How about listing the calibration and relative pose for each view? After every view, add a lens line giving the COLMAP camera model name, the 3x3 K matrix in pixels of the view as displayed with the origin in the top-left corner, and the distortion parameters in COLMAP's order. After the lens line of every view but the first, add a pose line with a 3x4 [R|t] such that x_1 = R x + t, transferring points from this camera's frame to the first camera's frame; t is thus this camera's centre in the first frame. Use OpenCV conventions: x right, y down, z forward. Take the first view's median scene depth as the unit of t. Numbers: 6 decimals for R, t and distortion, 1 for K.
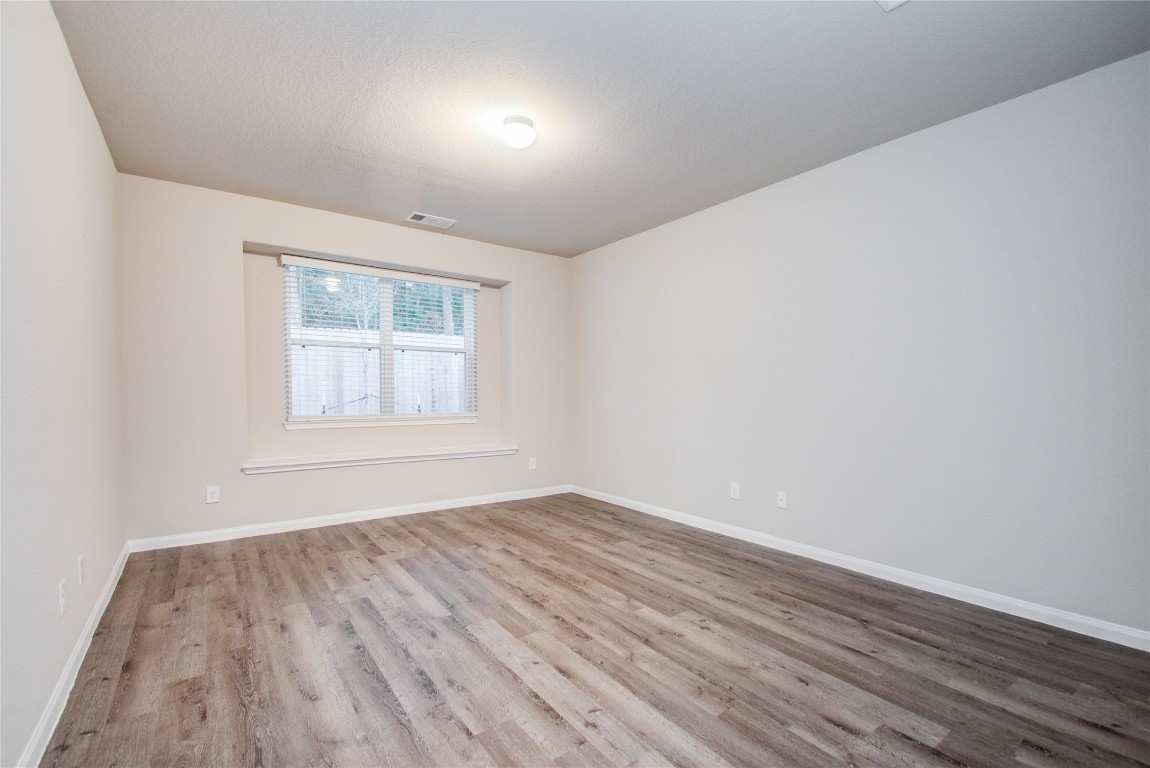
lens RADIAL K [[513.2, 0, 576.5], [0, 513.2, 385.0], [0, 0, 1]] dist [0.007340, -0.012172]
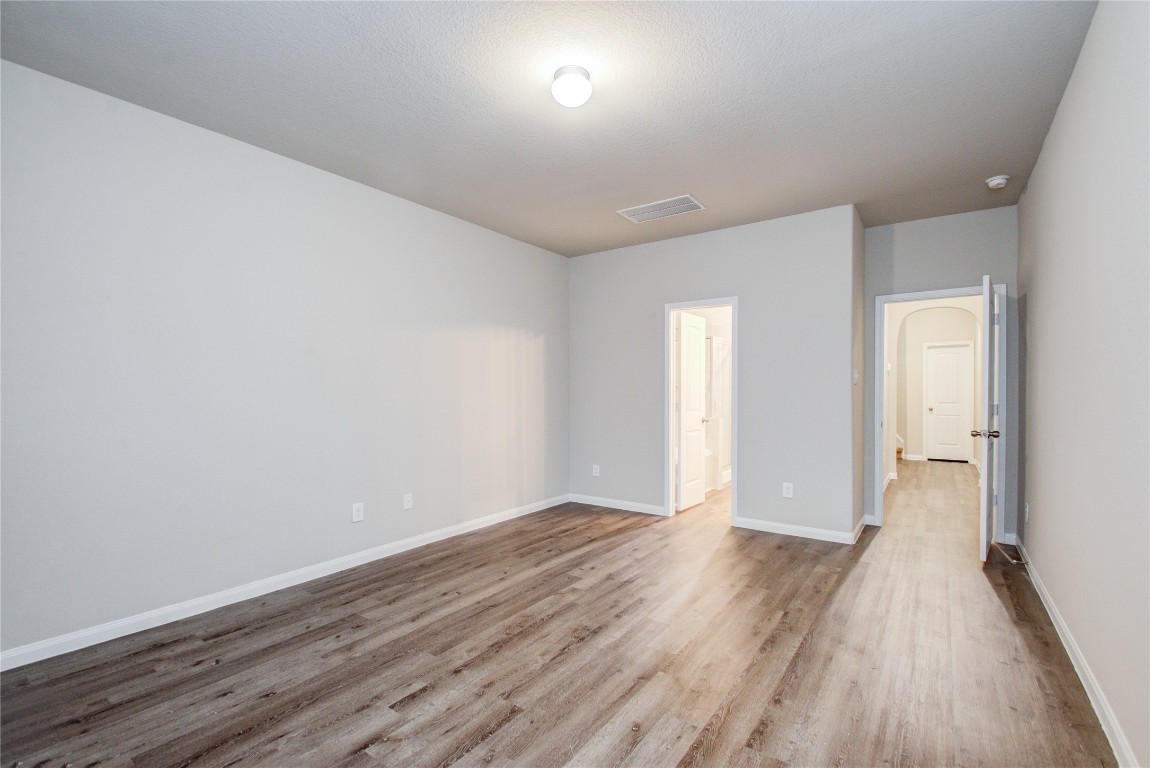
lens RADIAL K [[513.2, 0, 576.9], [0, 513.2, 389.3], [0, 0, 1]] dist [0.007340, -0.012172]
pose [[-0.328995, 0.006412, 0.944310, -0.793400], [-0.002886, 0.999965, -0.007795, -0.002315], [-0.944327, -0.005290, -0.328965, 1.126755]]
